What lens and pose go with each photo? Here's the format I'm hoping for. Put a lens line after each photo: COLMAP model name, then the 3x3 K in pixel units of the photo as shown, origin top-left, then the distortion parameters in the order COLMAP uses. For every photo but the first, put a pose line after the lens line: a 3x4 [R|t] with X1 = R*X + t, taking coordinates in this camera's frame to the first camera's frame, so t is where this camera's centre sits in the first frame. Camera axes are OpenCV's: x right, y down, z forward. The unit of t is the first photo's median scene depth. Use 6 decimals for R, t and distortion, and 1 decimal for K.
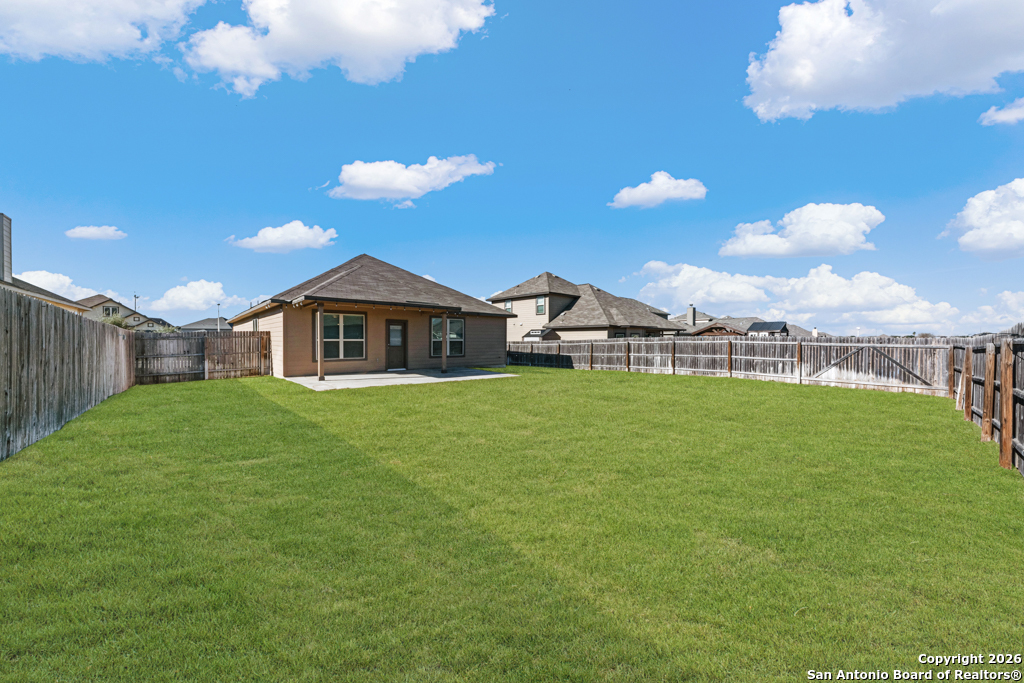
lens RADIAL K [[361.2, 0, 519.9], [0, 361.2, 343.4], [0, 0, 1]] dist [-0.000317, -0.000251]
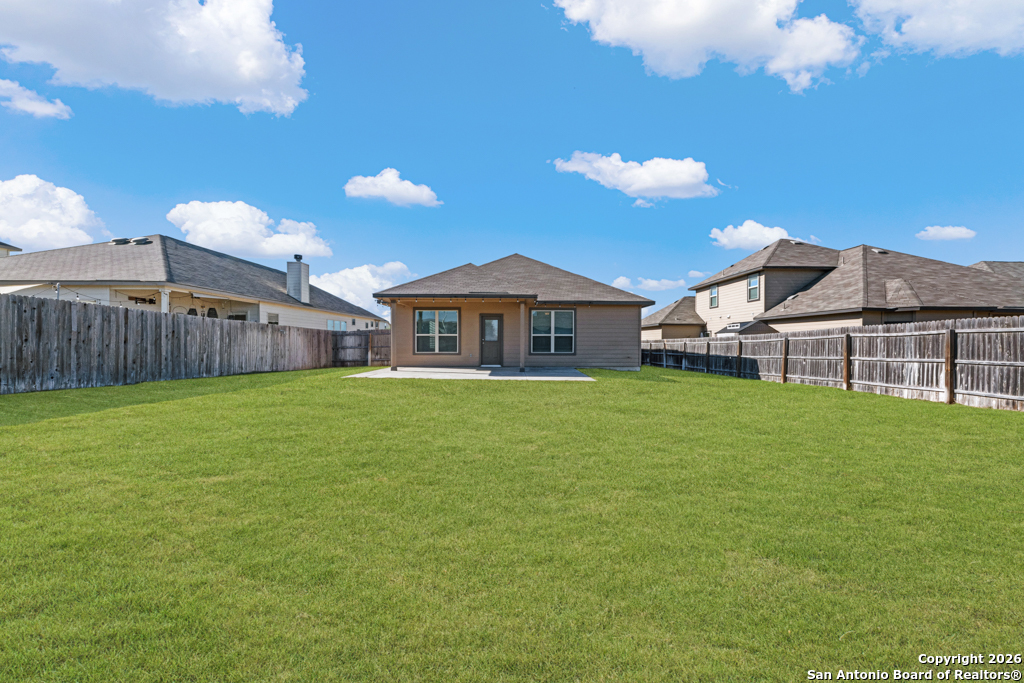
lens RADIAL K [[361.2, 0, 519.9], [0, 361.2, 343.4], [0, 0, 1]] dist [-0.000317, -0.000251]
pose [[0.742568, 0.000154, -0.669771, 0.295183], [-0.006634, 0.999953, -0.007124, 0.015973], [0.669738, 0.009733, 0.742534, 0.279623]]
